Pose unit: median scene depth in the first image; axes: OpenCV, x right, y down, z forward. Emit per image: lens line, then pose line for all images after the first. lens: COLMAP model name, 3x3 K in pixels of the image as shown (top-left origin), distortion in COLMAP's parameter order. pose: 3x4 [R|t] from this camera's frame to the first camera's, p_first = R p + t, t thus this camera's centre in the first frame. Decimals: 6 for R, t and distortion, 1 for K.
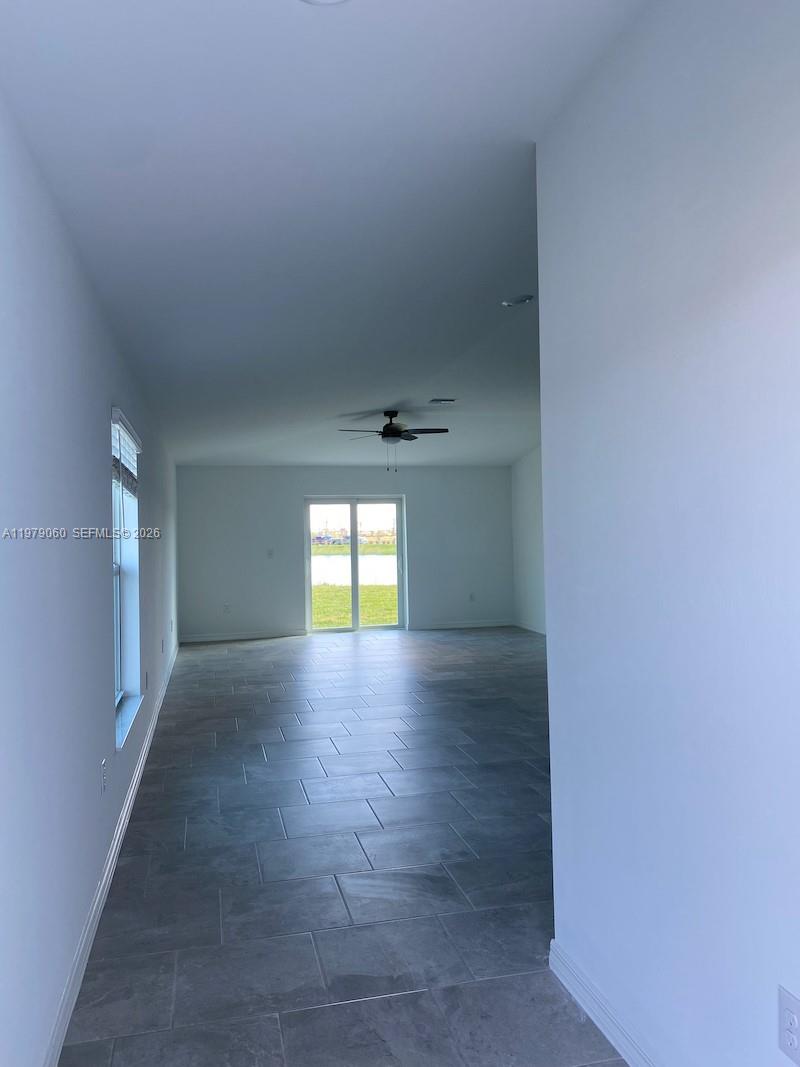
lens RADIAL K [[806.1, 0, 392.1], [0, 806.1, 523.3], [0, 0, 1]] dist [0.003863, -0.009811]
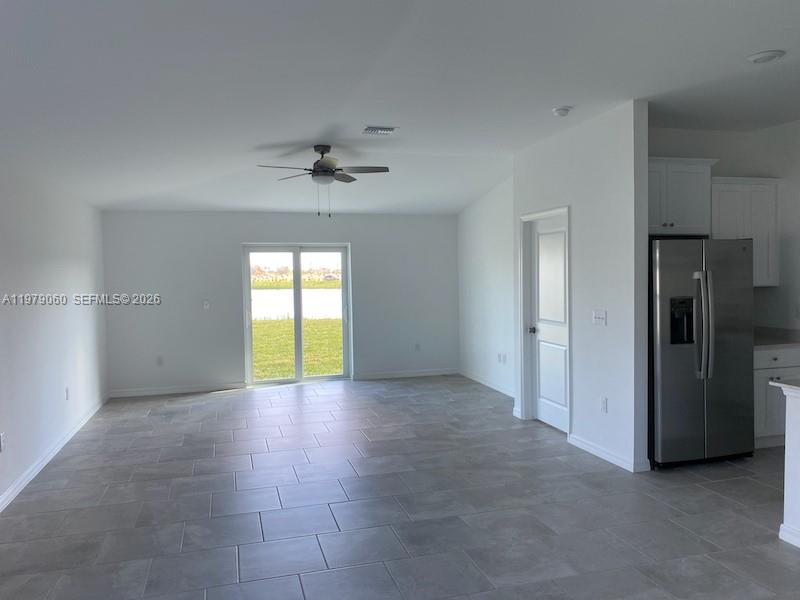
lens RADIAL K [[604.4, 0, 395.9], [0, 604.4, 304.1], [0, 0, 1]] dist [0.003863, -0.009811]
pose [[0.998588, 0.002776, 0.053042, 0.037761], [-0.006255, 0.997831, 0.065535, -0.011561], [-0.052745, -0.065774, 0.996440, 0.300282]]
